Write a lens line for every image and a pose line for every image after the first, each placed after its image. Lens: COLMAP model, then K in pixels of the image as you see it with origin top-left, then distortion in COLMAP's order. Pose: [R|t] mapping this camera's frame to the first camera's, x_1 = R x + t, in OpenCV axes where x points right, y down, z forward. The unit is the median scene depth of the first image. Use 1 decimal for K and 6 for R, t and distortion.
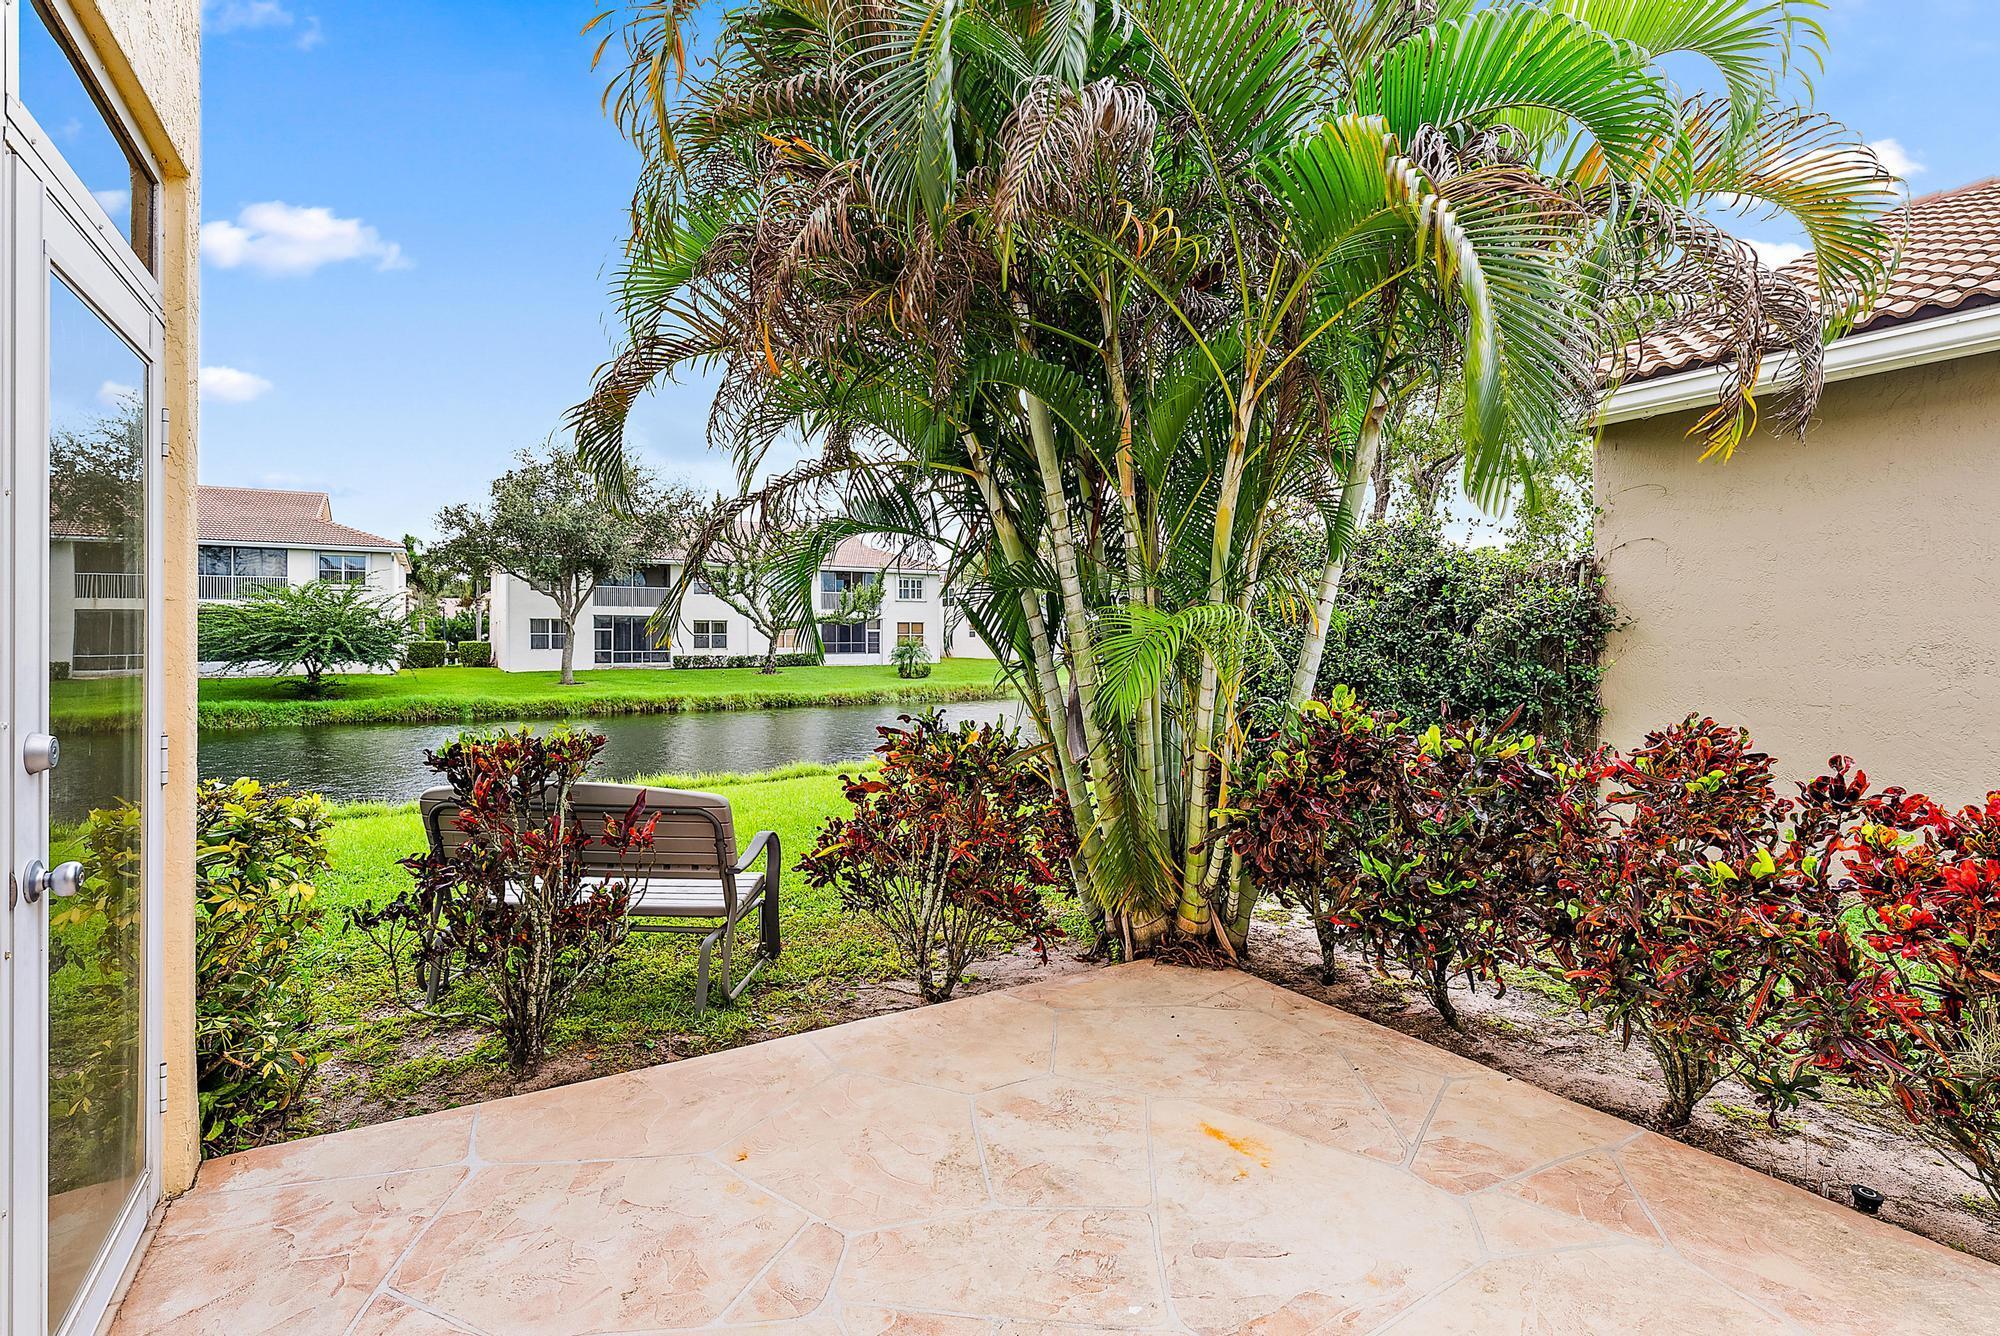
lens RADIAL K [[921.3, 0, 987.4], [0, 921.3, 683.6], [0, 0, 1]] dist [-0.000991, -0.000345]
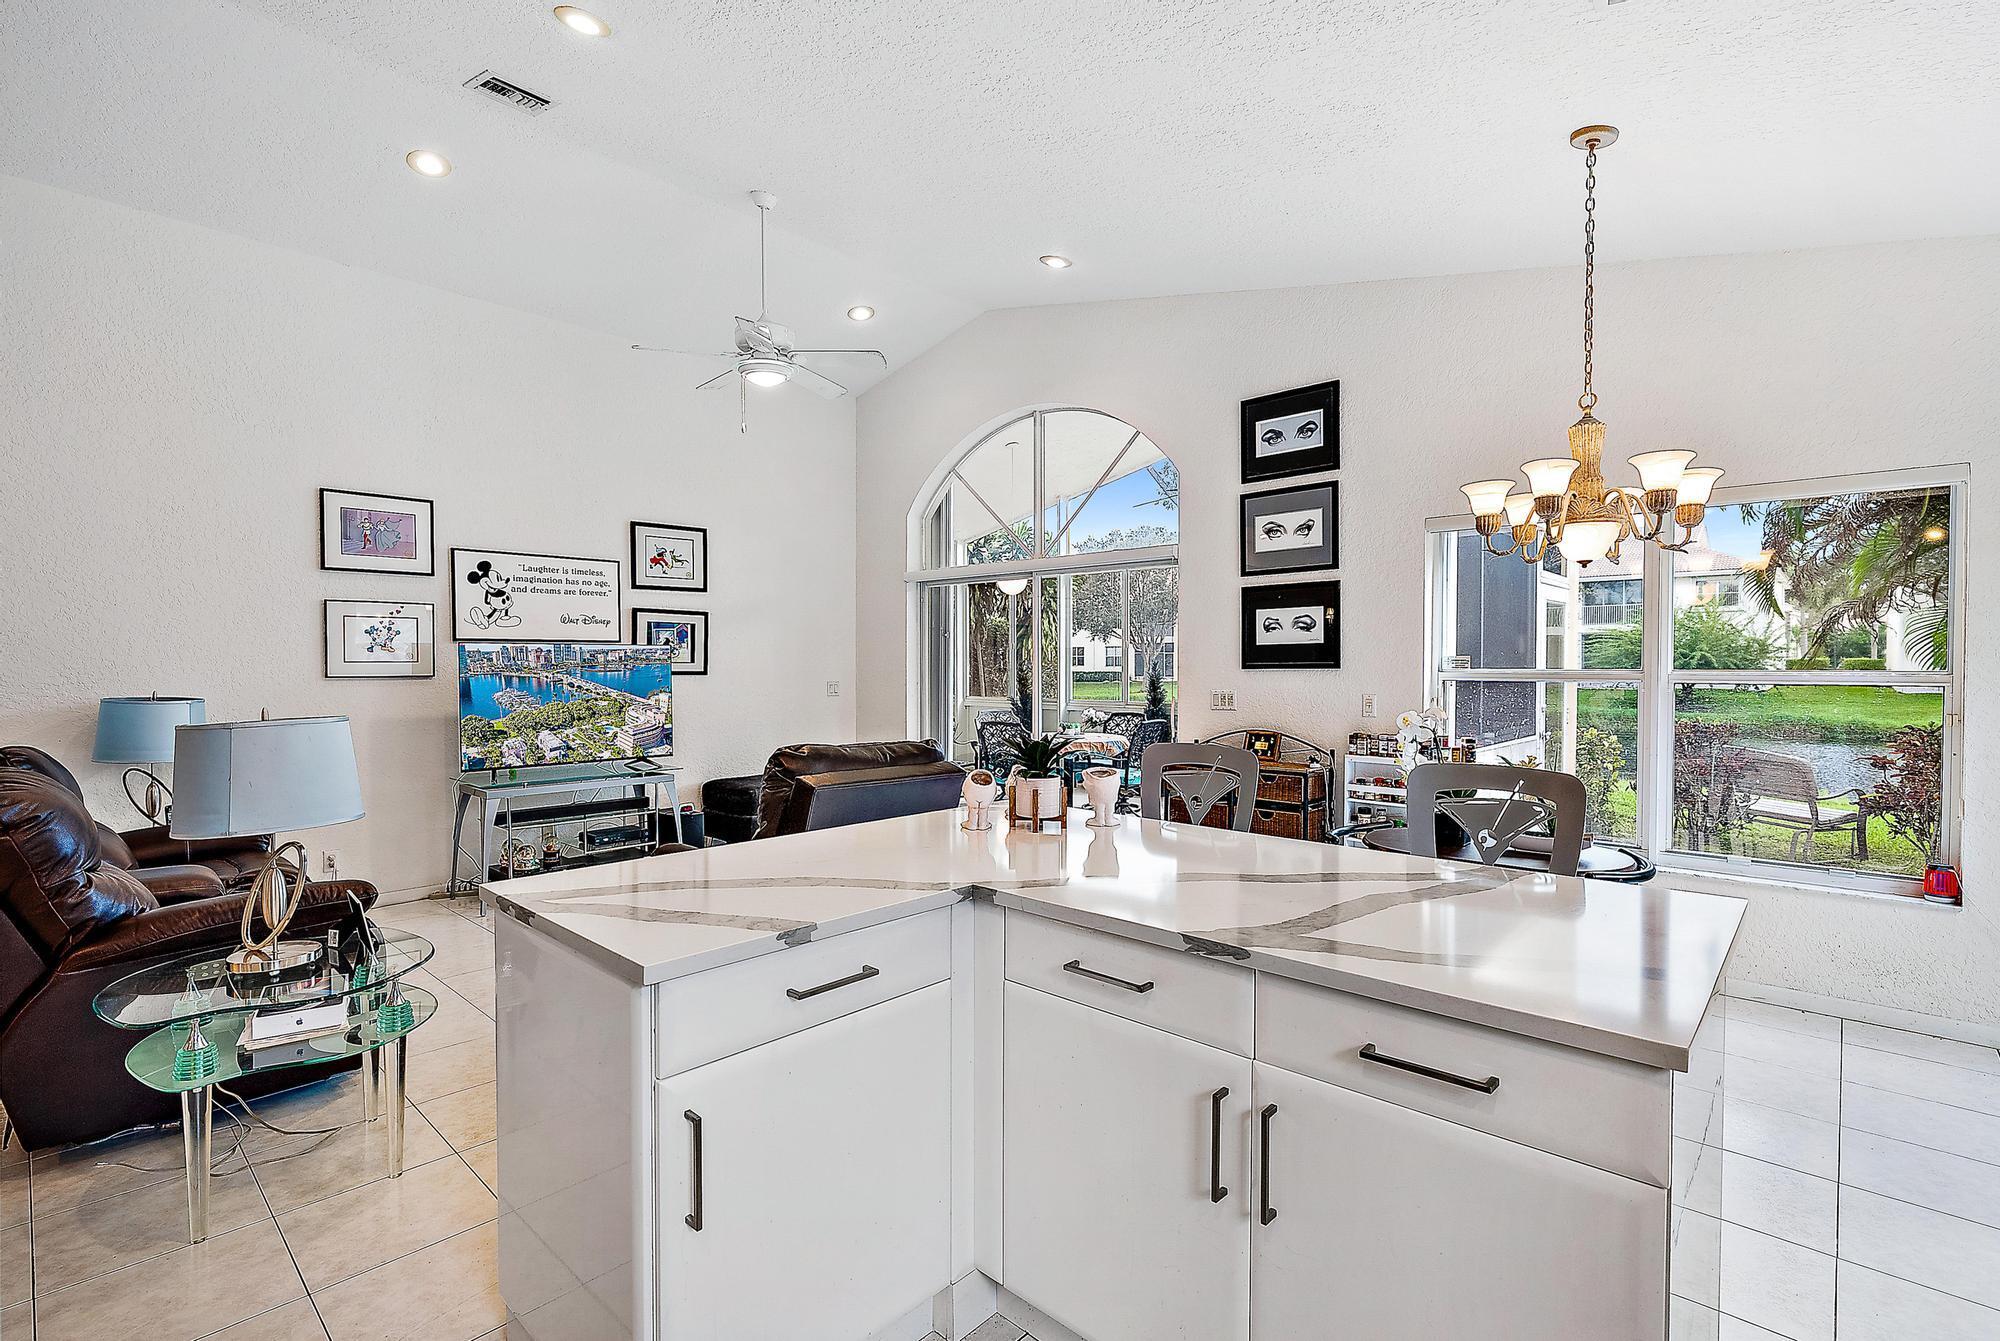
lens RADIAL K [[921.3, 0, 987.4], [0, 921.3, 686.1], [0, 0, 1]] dist [-0.000991, -0.000345]
pose [[0.268610, 0.016585, -0.963106, 0.139964], [-0.023849, 0.999660, 0.010563, -0.003426], [0.962954, 0.020131, 0.268915, -0.154931]]
